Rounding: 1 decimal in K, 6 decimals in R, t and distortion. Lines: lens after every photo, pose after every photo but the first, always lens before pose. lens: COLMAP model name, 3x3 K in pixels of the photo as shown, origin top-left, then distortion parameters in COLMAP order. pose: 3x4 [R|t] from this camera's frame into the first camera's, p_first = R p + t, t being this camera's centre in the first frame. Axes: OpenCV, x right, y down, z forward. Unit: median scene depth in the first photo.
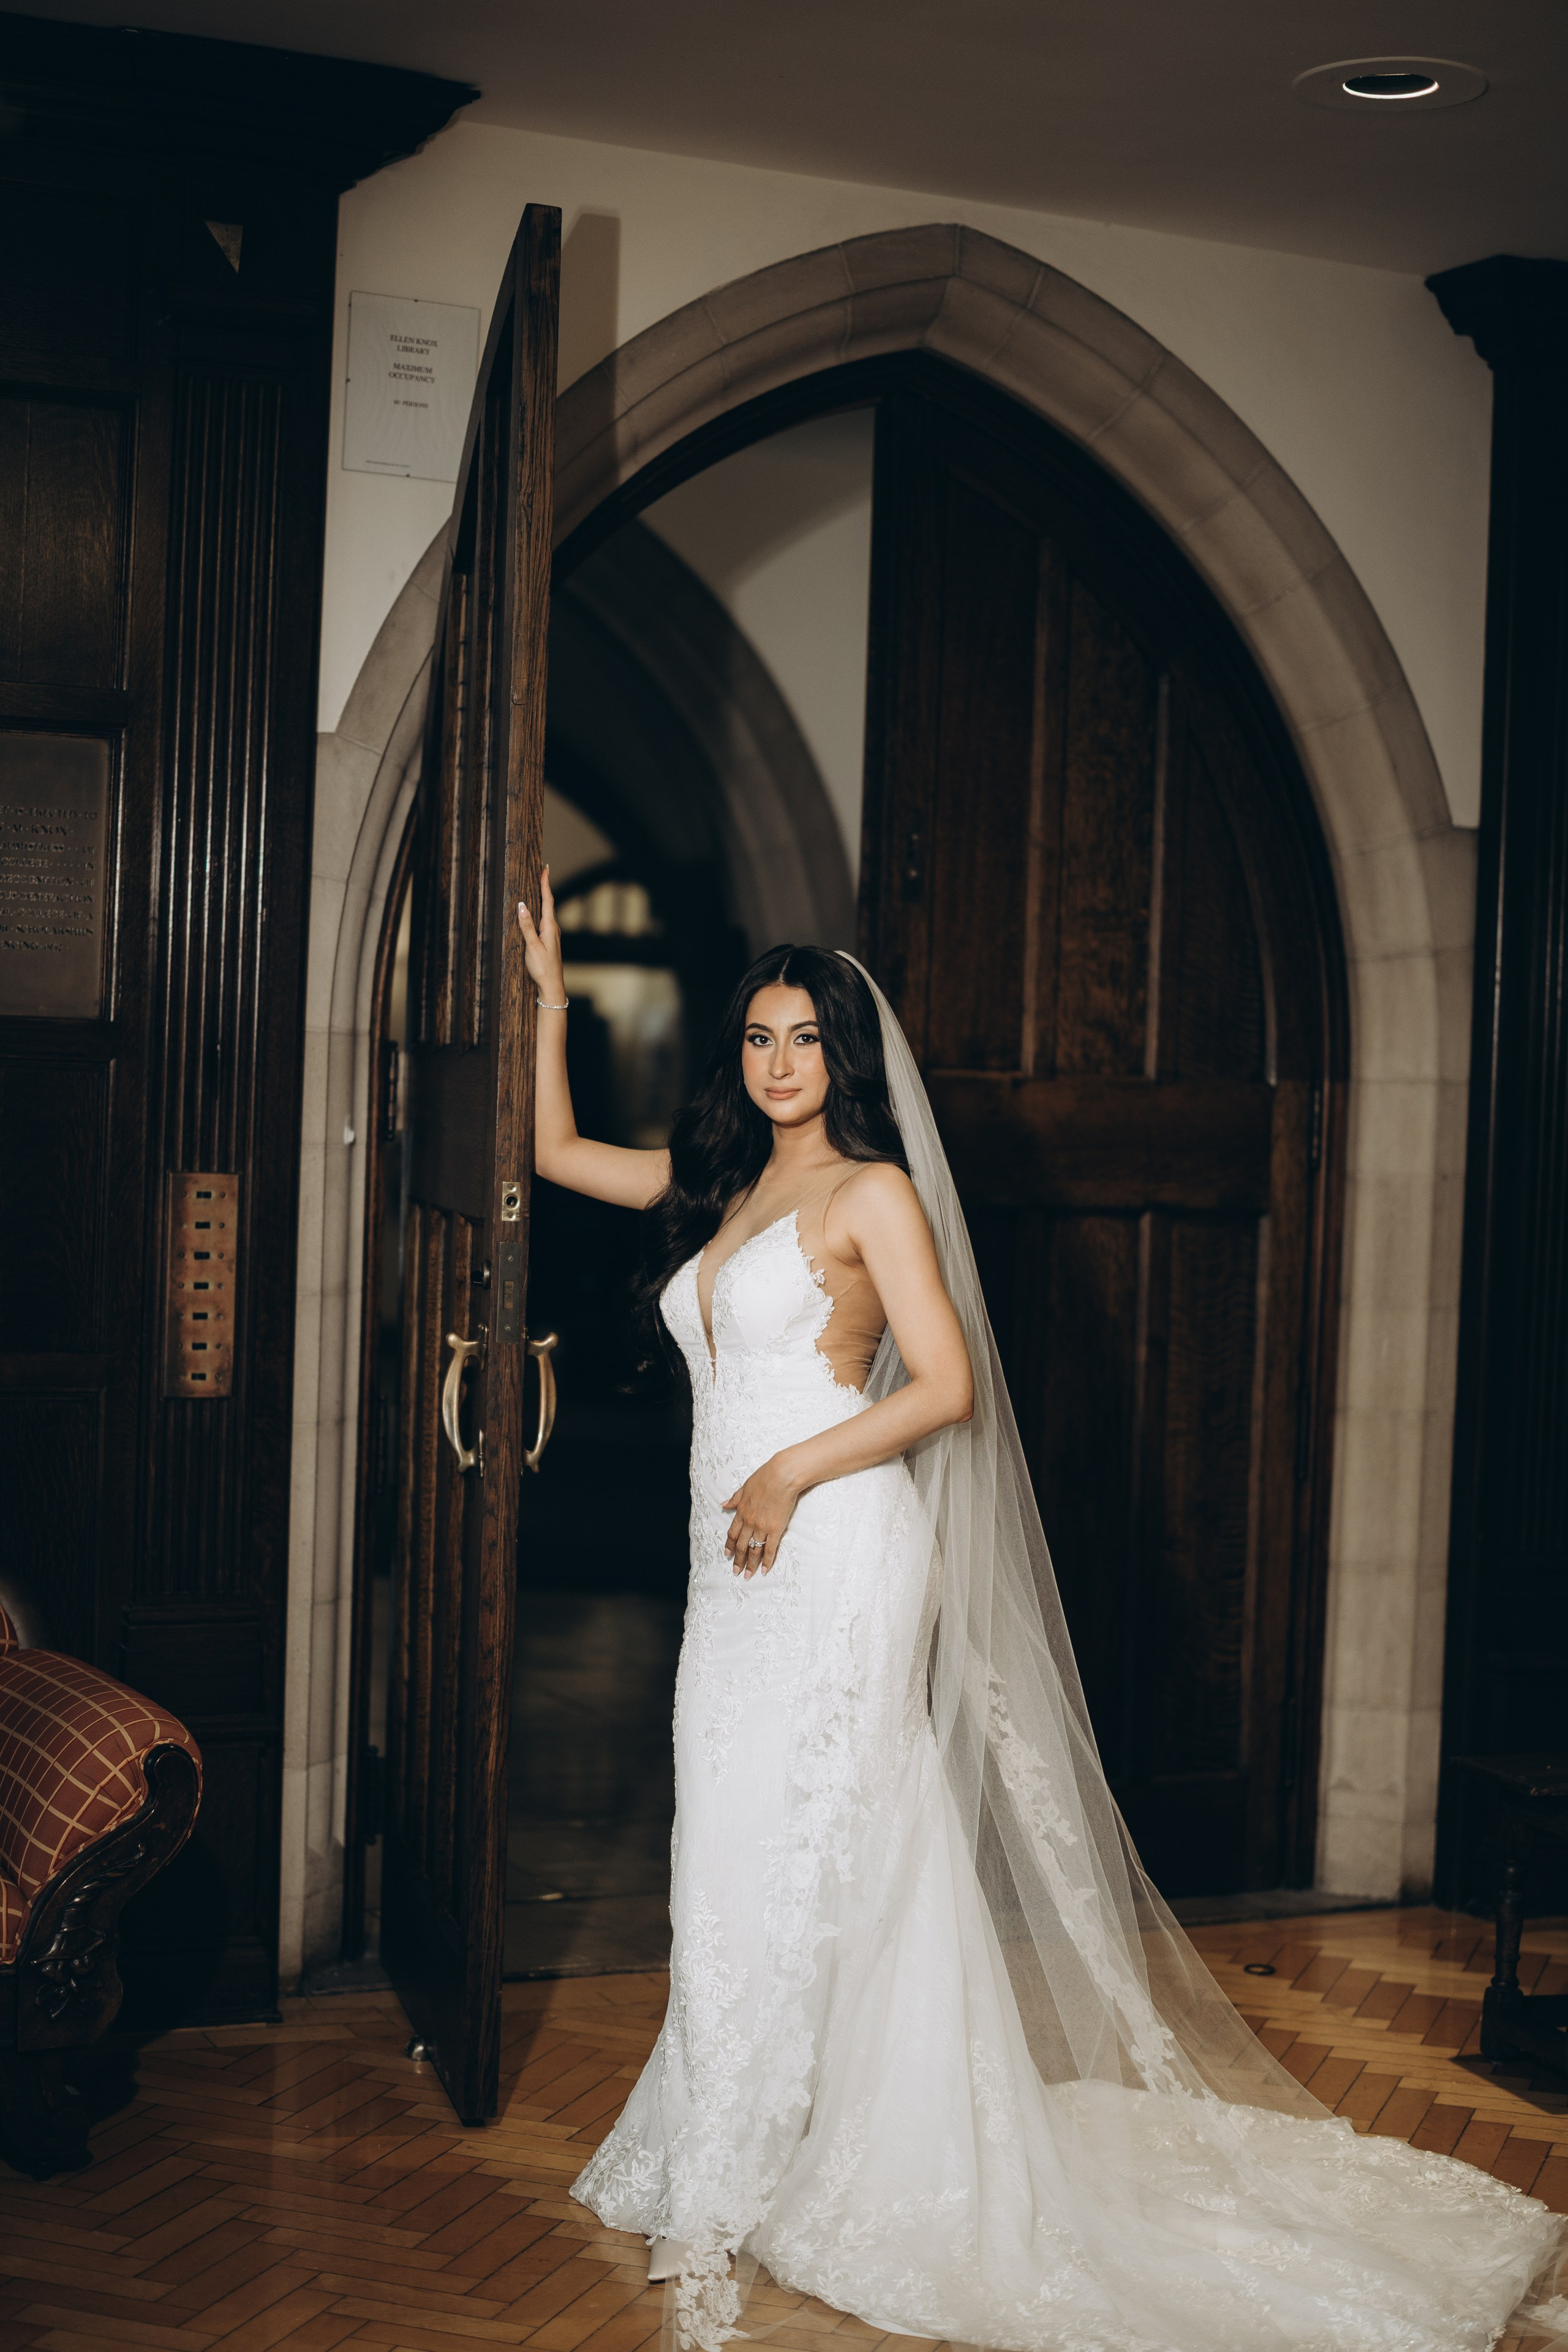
lens RADIAL K [[3563.3, 0, 784.0], [0, 3563.3, 1176.0], [0, 0, 1]] dist [-0.228491, 0.651229]
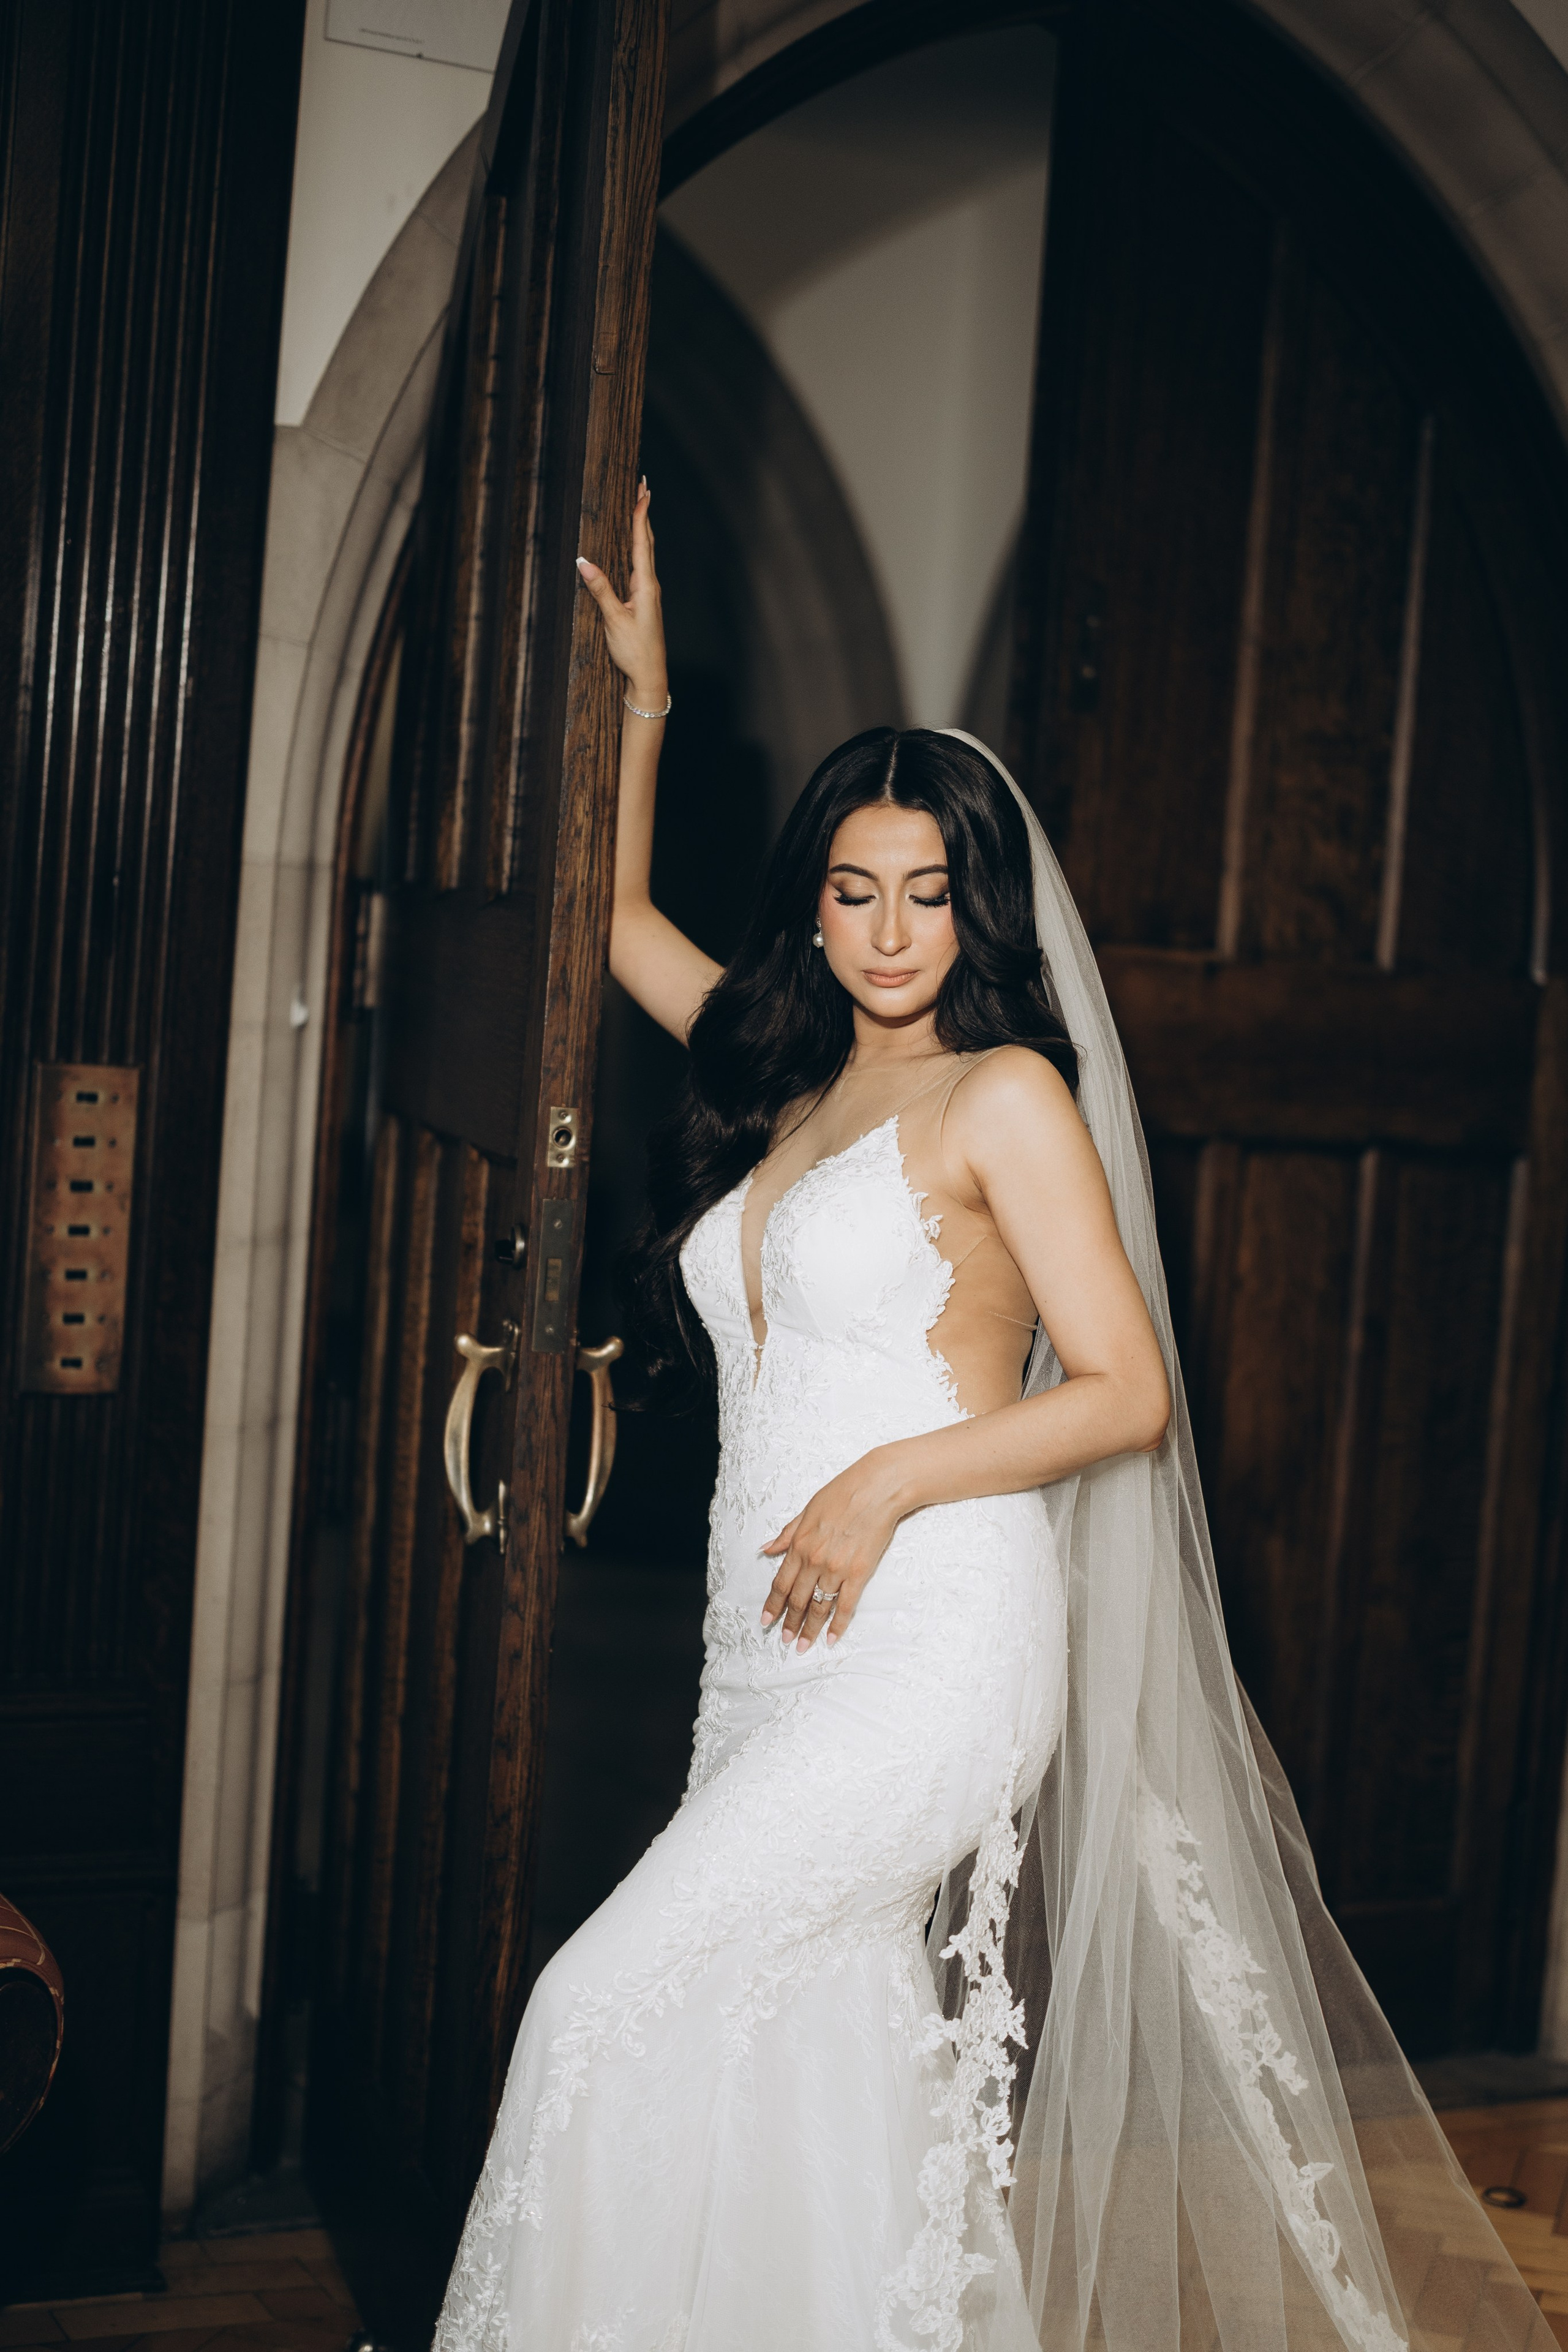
lens RADIAL K [[3668.7, 0, 784.0], [0, 3668.7, 1176.0], [0, 0, 1]] dist [-0.214969, 0.538312]
pose [[0.998731, 0.036564, 0.034644, -0.050970], [-0.038087, 0.998289, 0.044377, -0.014827], [-0.032962, -0.045640, 0.998414, 0.281355]]
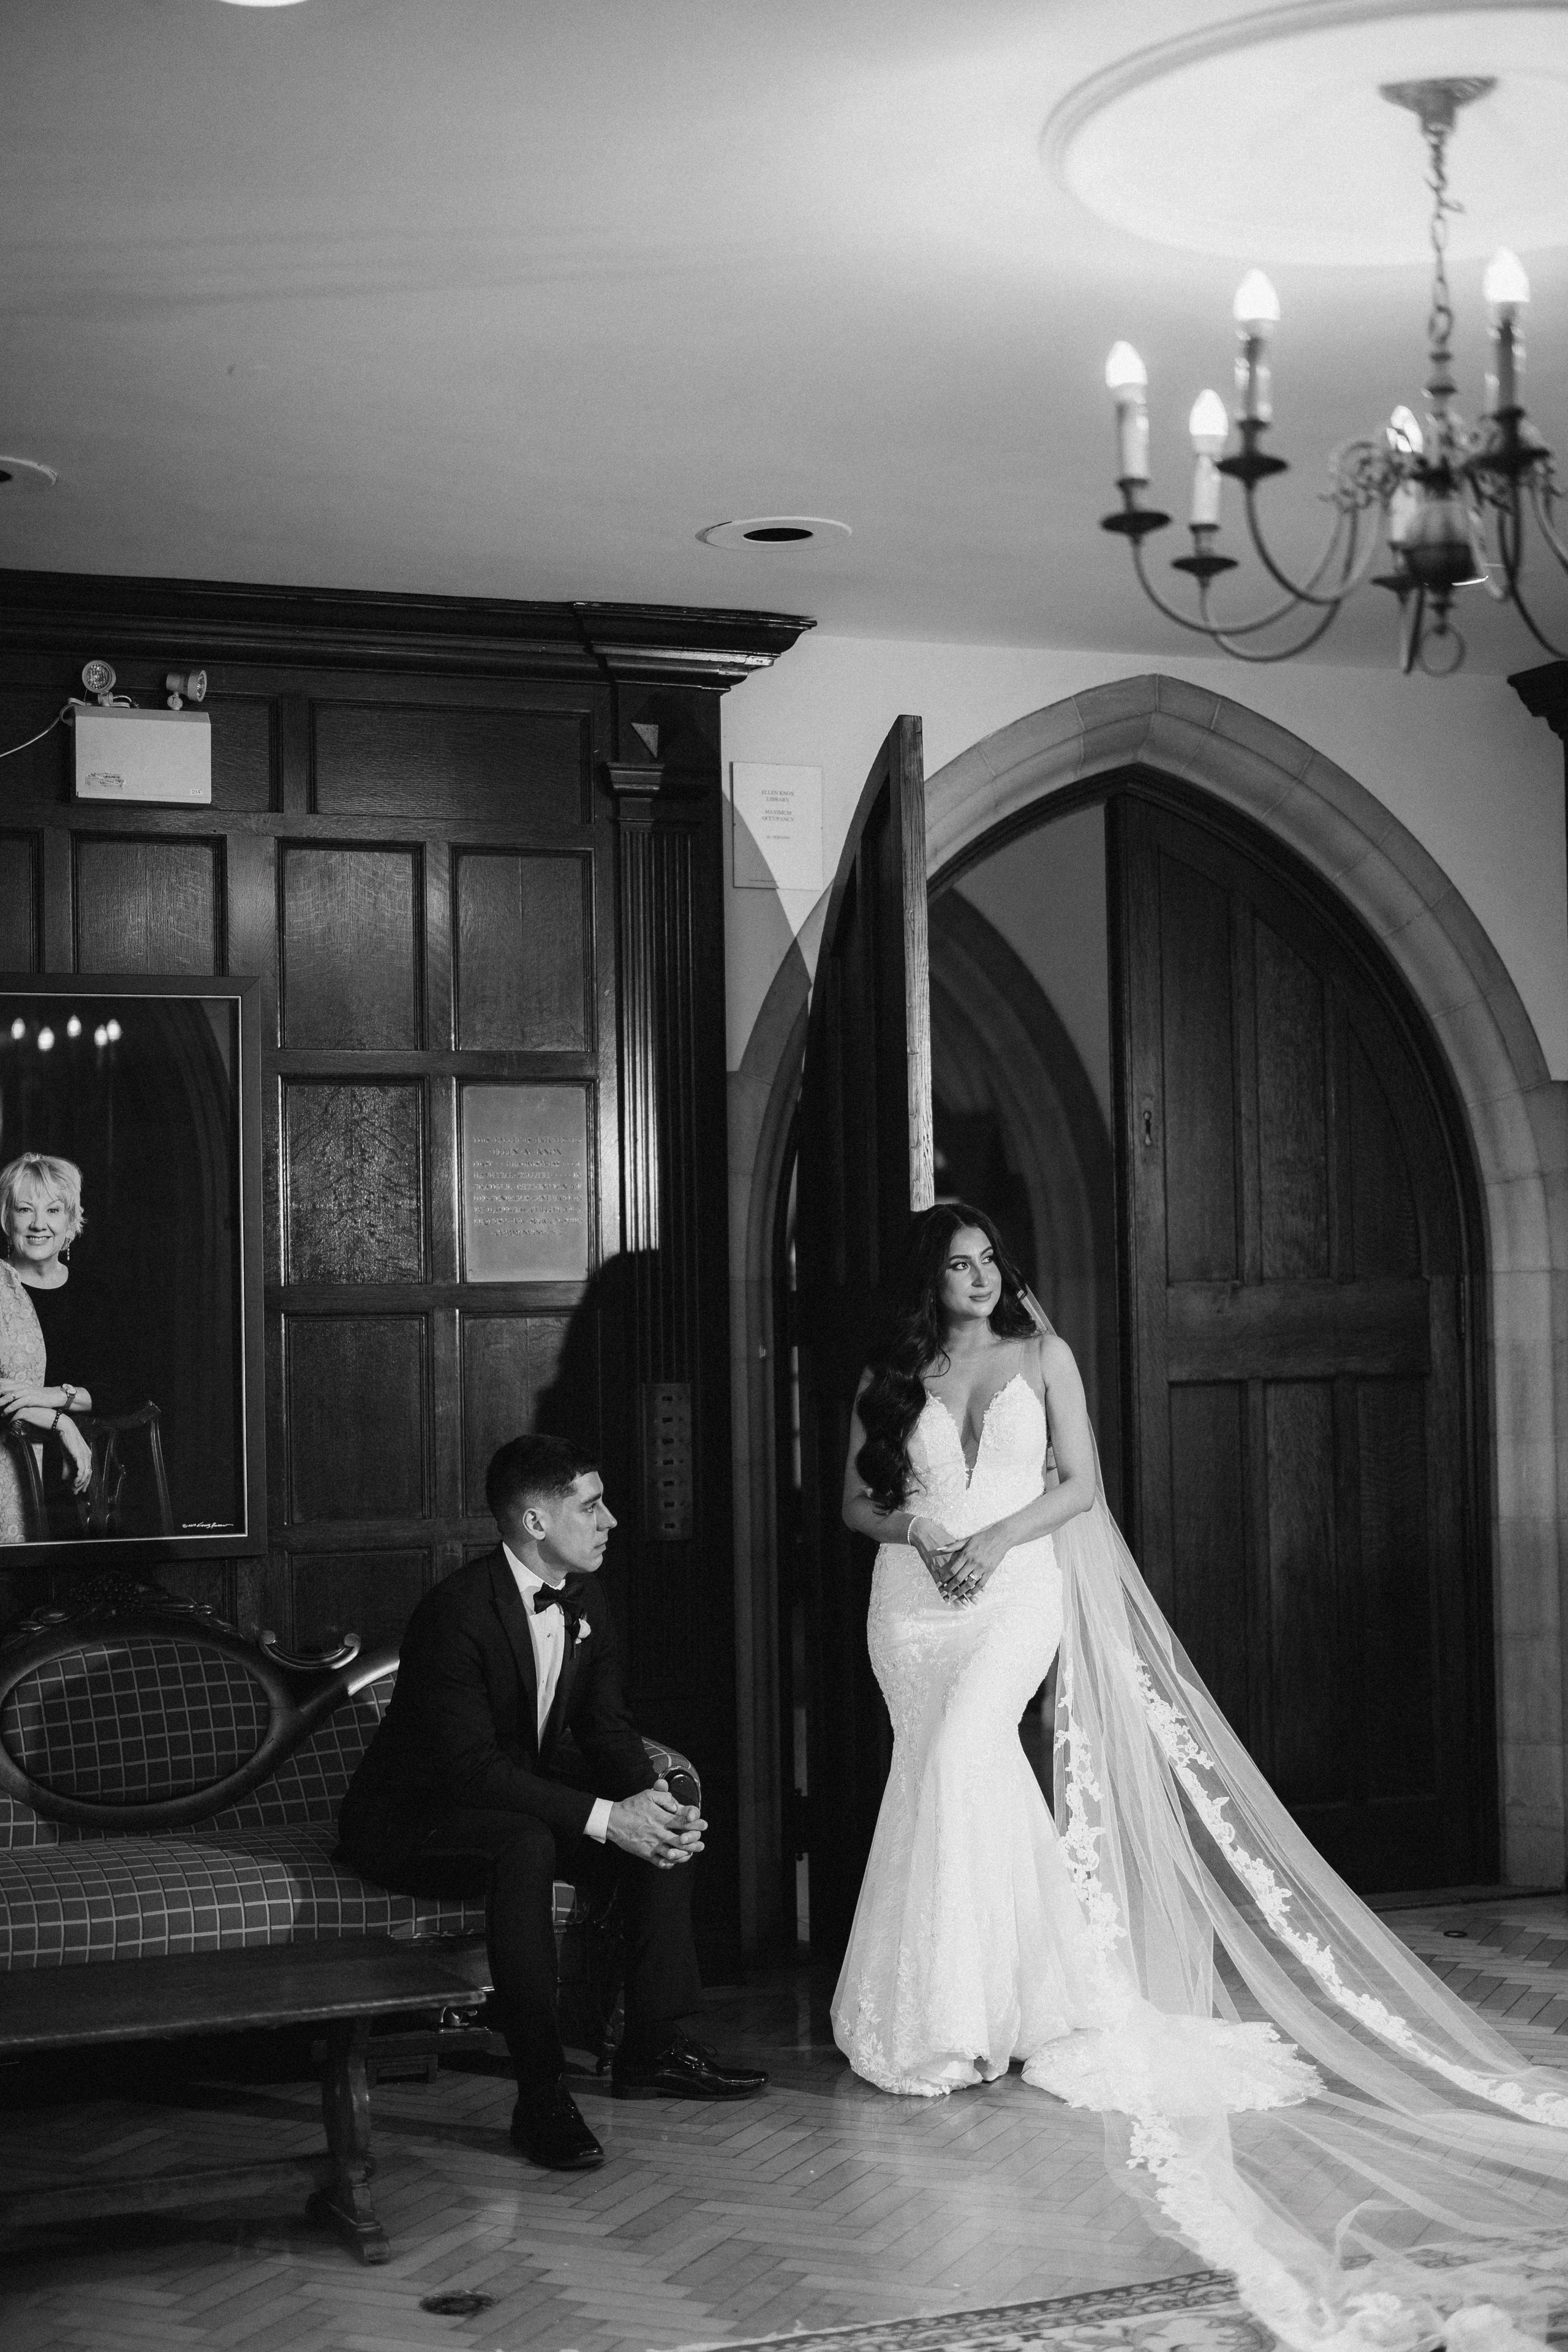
lens RADIAL K [[3342.3, 0, 787.7], [0, 3342.3, 1192.3], [0, 0, 1]] dist [0.010136, -0.051757]
pose [[0.995536, -0.055708, -0.076194, -0.006786], [0.051361, 0.997002, -0.057868, 0.002678], [0.079189, 0.053696, 0.995412, -0.331290]]
